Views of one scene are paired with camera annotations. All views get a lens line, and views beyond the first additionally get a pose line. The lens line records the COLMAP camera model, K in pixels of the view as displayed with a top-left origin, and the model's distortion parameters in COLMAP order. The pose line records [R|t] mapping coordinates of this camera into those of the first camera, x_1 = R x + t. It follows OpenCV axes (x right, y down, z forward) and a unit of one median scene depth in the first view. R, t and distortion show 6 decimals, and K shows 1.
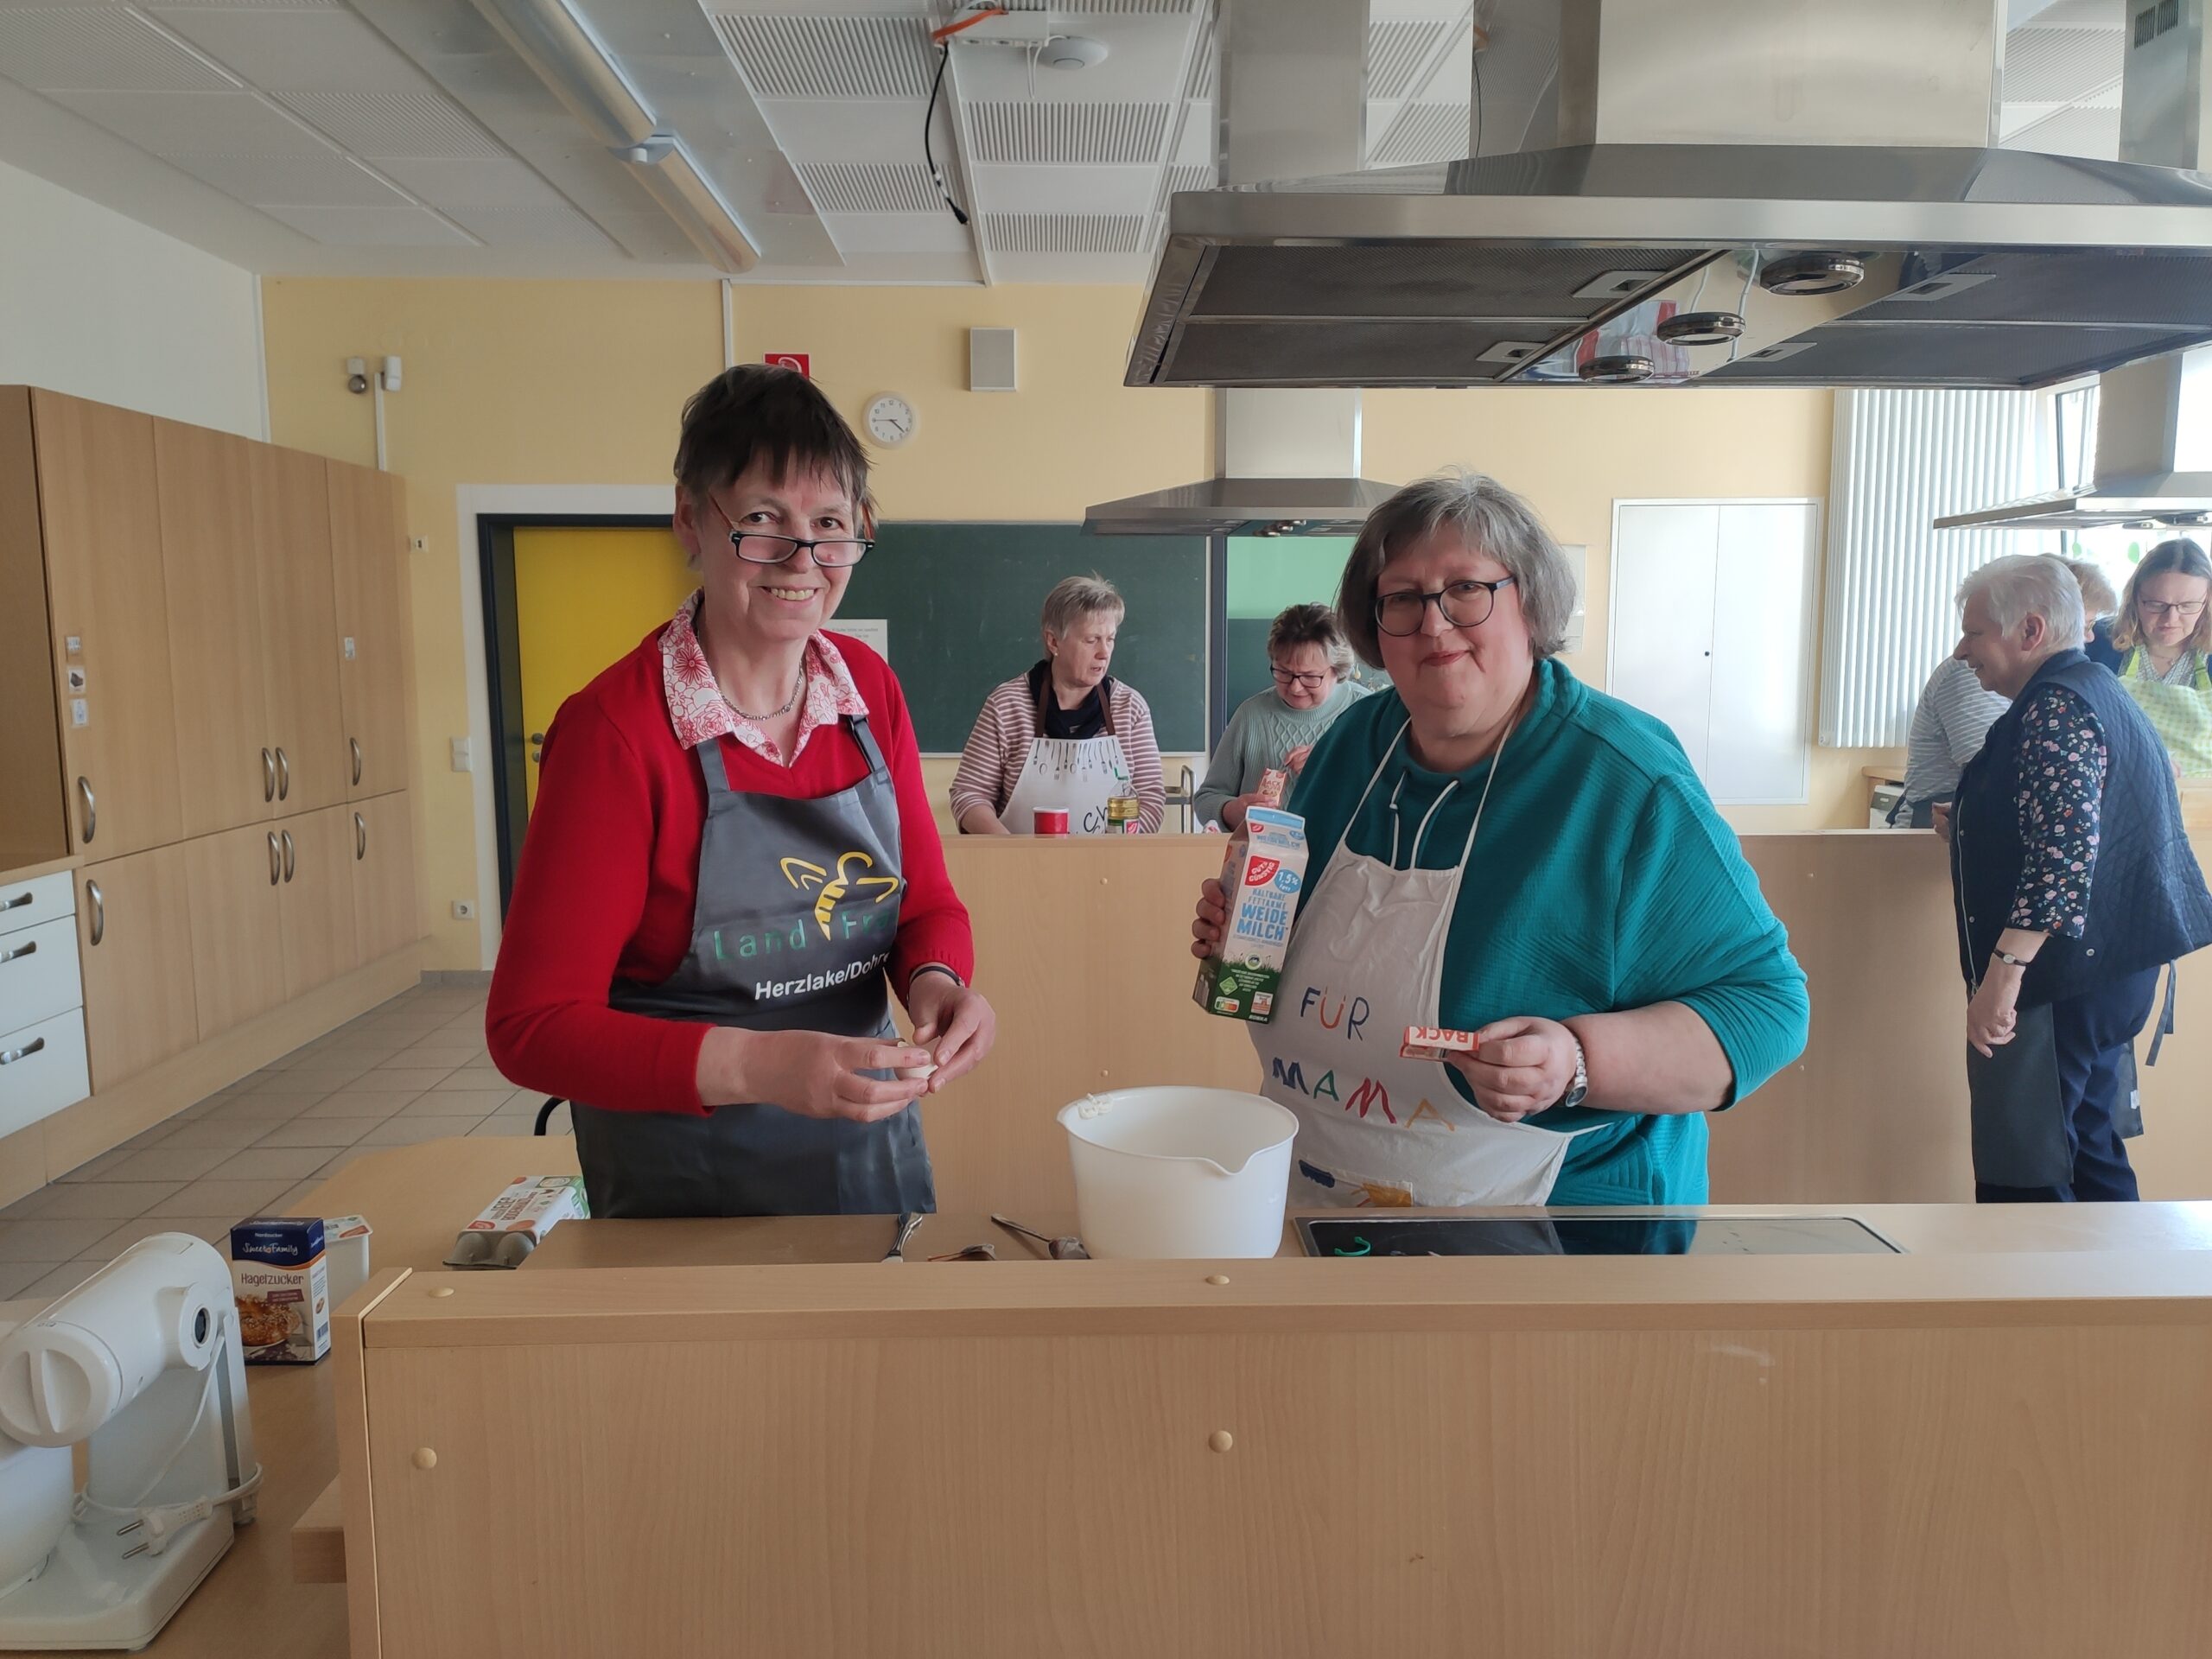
lens RADIAL K [[1452.6, 0, 1106.0], [0, 1452.6, 829.5], [0, 0, 1]] dist [-0.067999, -0.001287]
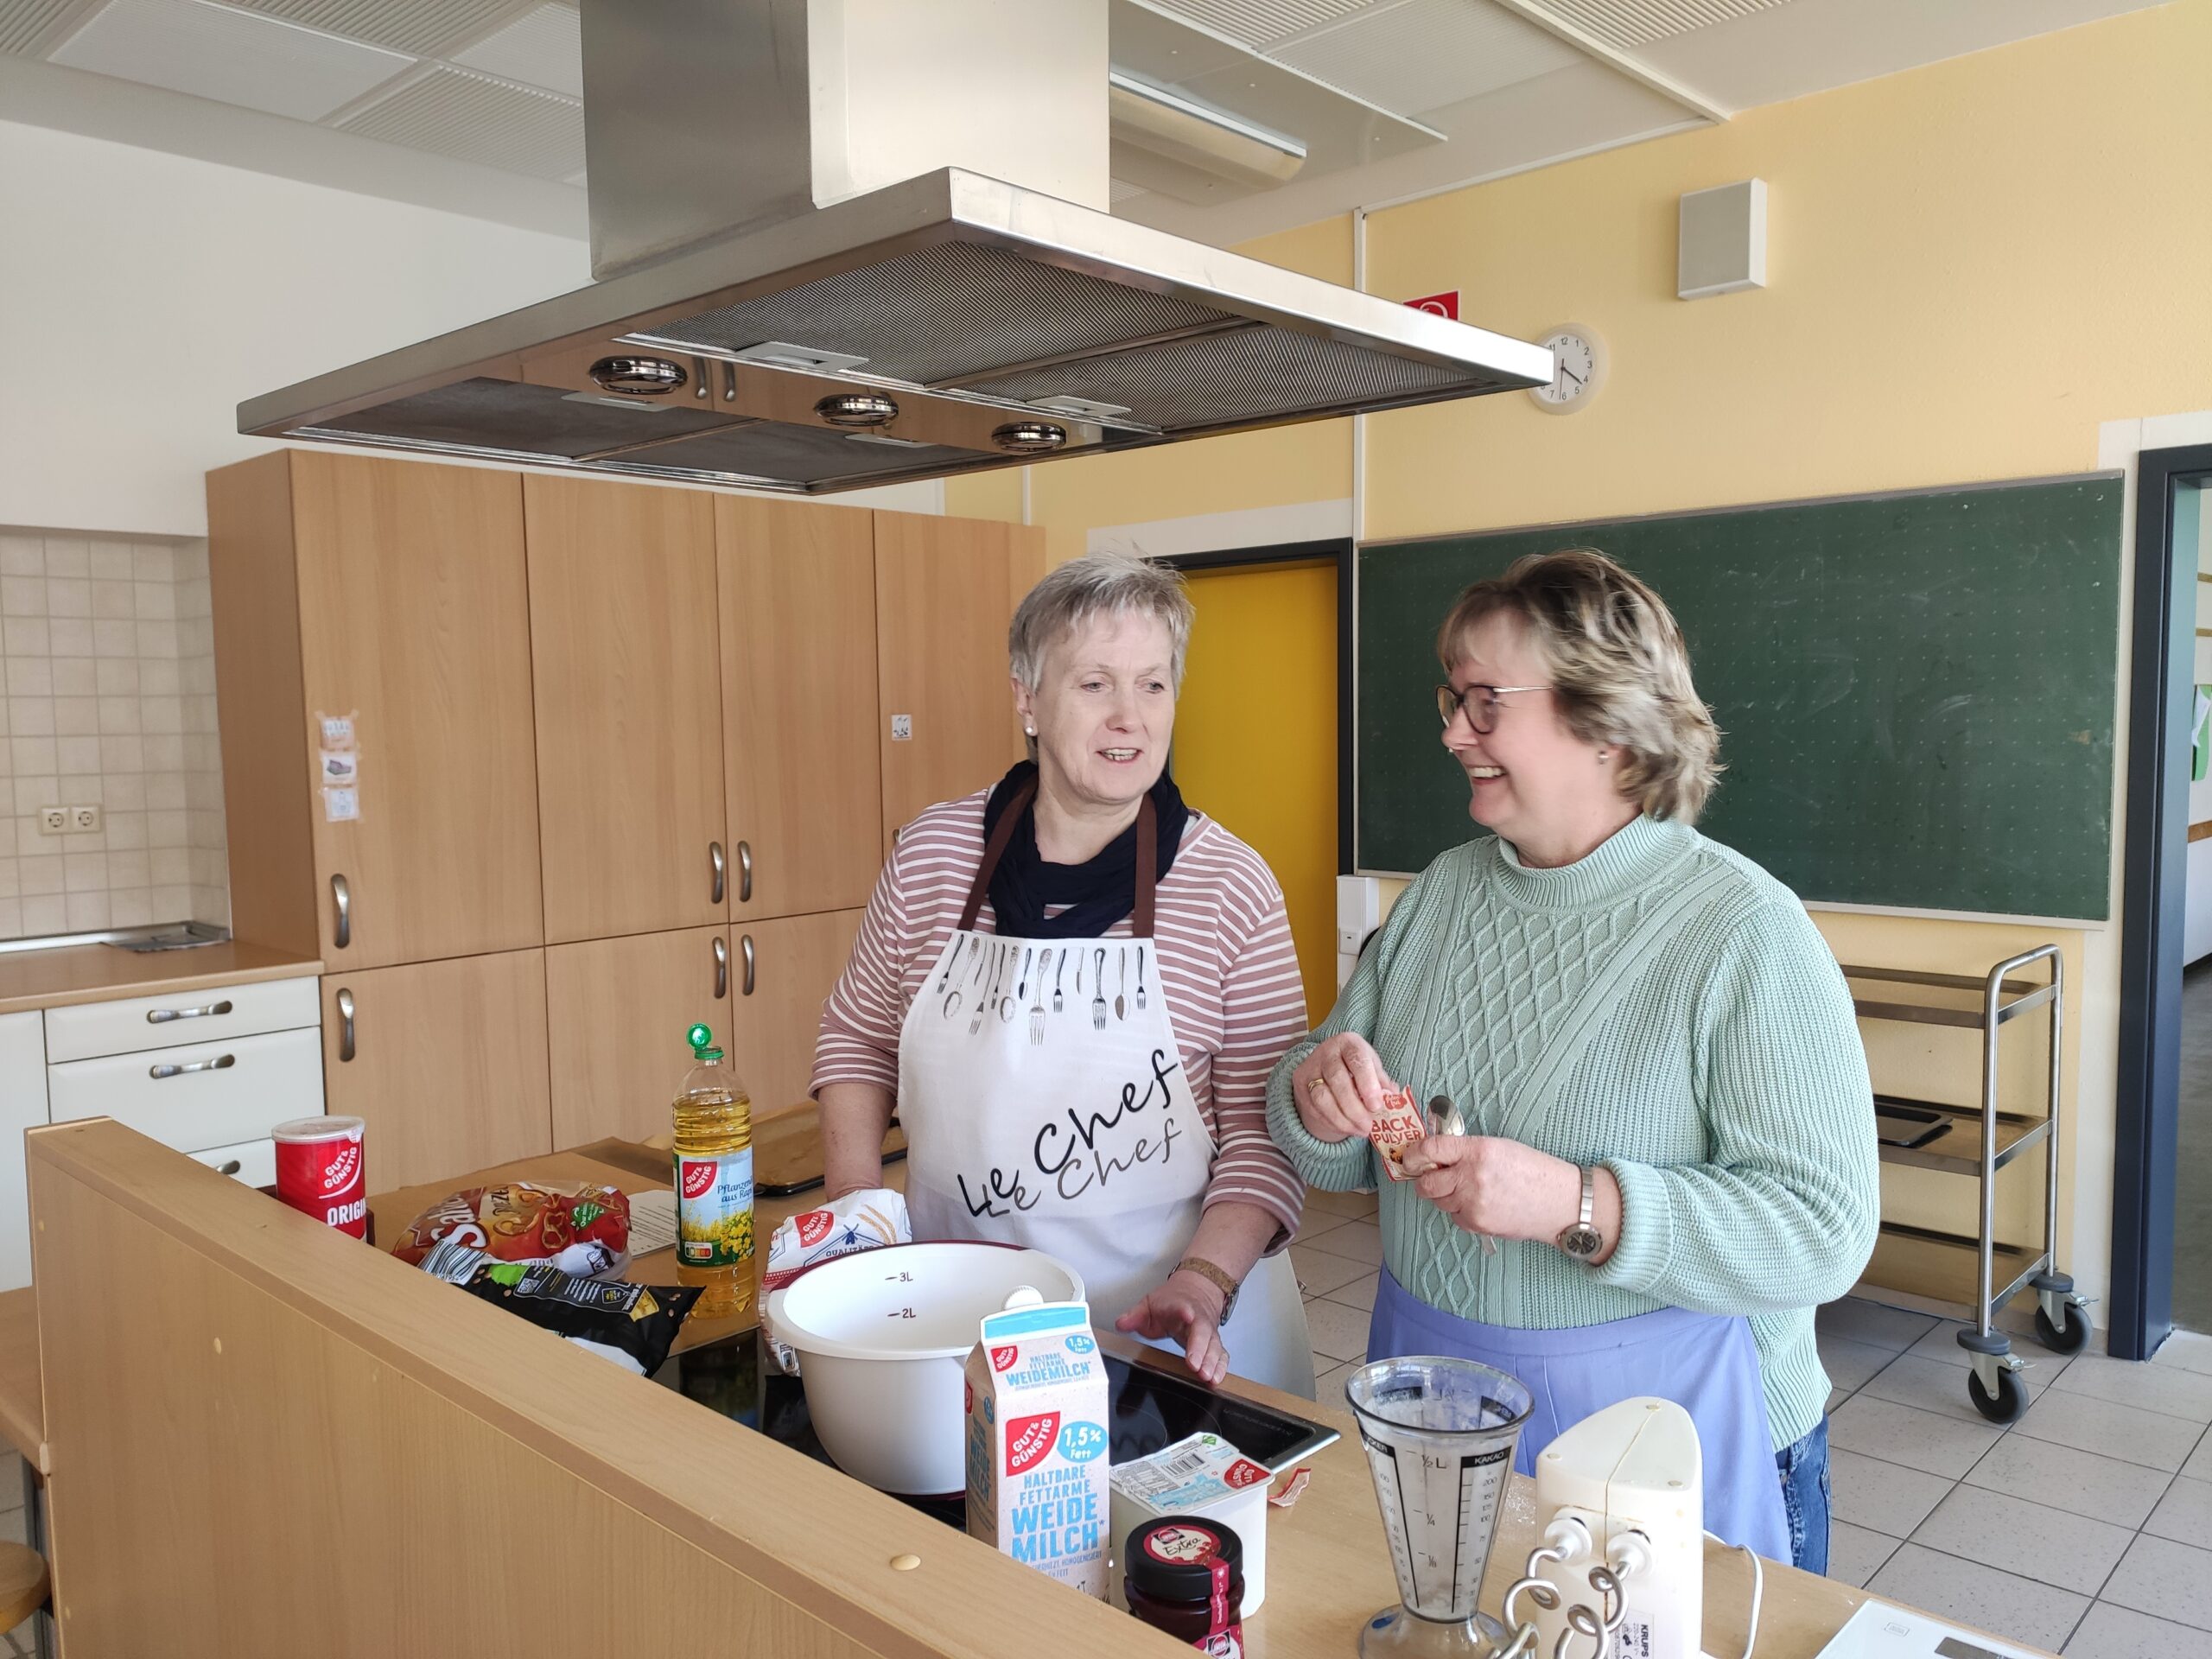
lens RADIAL K [[1452.6, 0, 1106.0], [0, 1452.6, 829.5], [0, 0, 1]] dist [-0.067999, -0.001287]
pose [[0.714715, 0.035482, -0.698515, 0.274260], [-0.069411, 0.997380, -0.020357, -0.084802], [0.695963, 0.063034, 0.715306, 0.704715]]
